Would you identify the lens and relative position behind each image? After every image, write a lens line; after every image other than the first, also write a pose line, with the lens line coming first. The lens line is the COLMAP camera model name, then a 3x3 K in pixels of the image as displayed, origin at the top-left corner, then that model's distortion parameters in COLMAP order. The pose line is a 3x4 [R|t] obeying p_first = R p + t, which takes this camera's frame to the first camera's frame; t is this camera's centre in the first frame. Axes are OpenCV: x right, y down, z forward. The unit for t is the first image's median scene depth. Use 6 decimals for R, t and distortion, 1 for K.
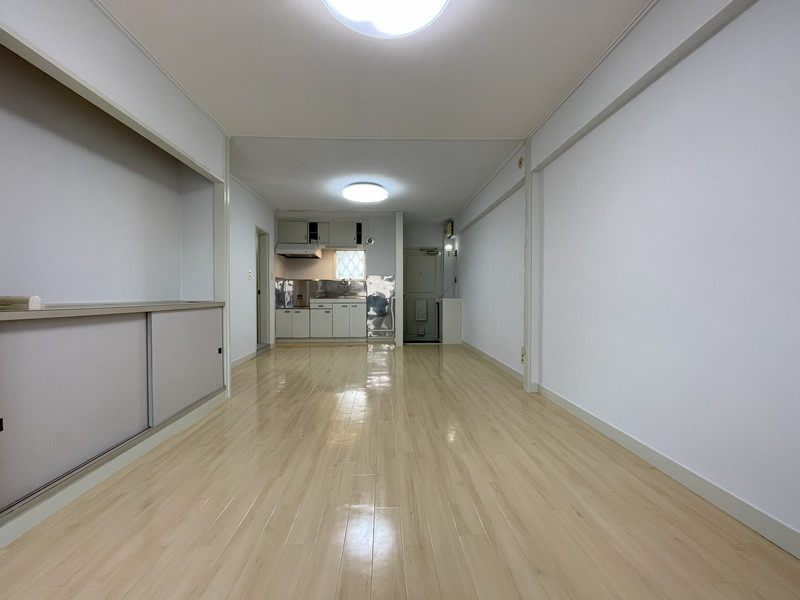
lens RADIAL K [[320.5, 0, 401.0], [0, 320.5, 301.3], [0, 0, 1]] dist [-0.000101, -0.000002]
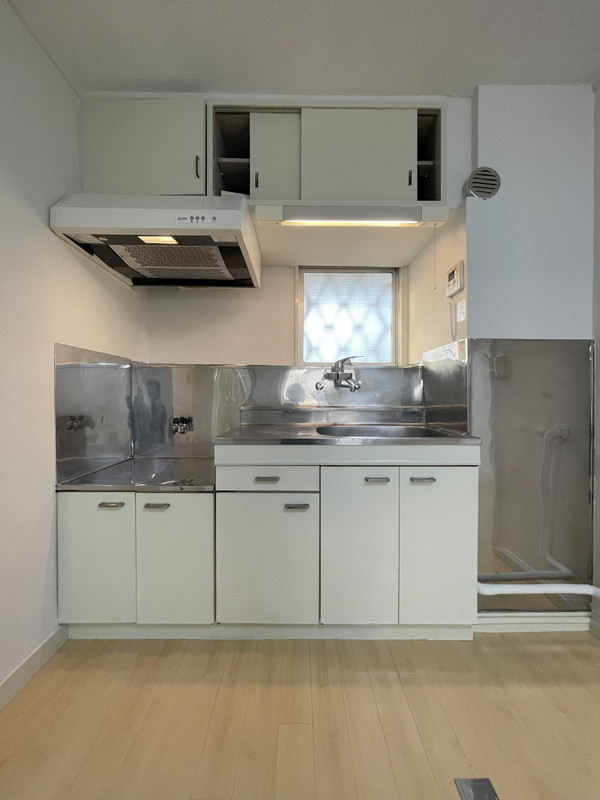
lens RADIAL K [[320.5, 0, 300.2], [0, 320.5, 396.7], [0, 0, 1]] dist [-0.000101, -0.000002]
pose [[0.998353, 0.000842, -0.057372, -0.211426], [-0.001170, 0.999983, -0.005690, -0.038355], [0.057366, 0.005748, 0.998337, 0.773606]]
